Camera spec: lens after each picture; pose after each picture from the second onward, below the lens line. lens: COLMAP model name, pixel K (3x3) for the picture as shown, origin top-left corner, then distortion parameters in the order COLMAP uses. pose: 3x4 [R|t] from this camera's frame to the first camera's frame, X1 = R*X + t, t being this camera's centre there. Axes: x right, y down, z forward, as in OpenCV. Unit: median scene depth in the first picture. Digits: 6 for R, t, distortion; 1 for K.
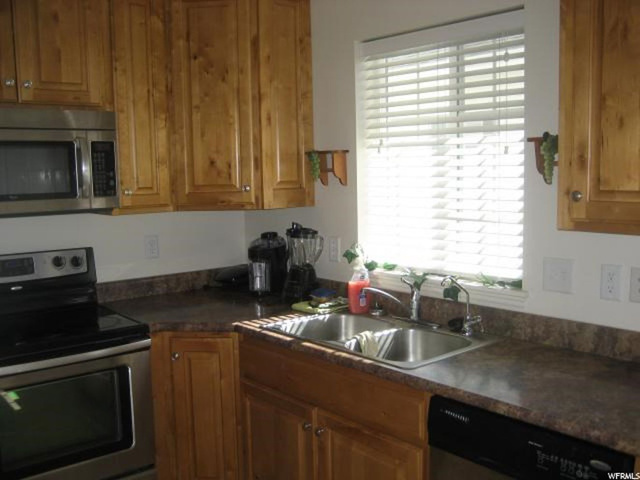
lens RADIAL K [[657.3, 0, 322.3], [0, 657.3, 243.5], [0, 0, 1]] dist [-0.150663, 0.175027]
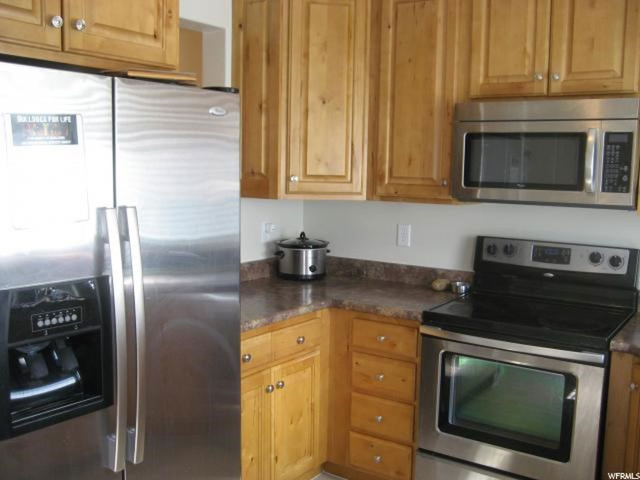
lens RADIAL K [[657.3, 0, 322.3], [0, 657.3, 243.5], [0, 0, 1]] dist [-0.150663, 0.175027]
pose [[0.246777, 0.139146, -0.959031, 0.437185], [-0.126545, 0.985791, 0.110467, -0.050561], [0.960775, 0.094100, 0.260878, 0.381190]]
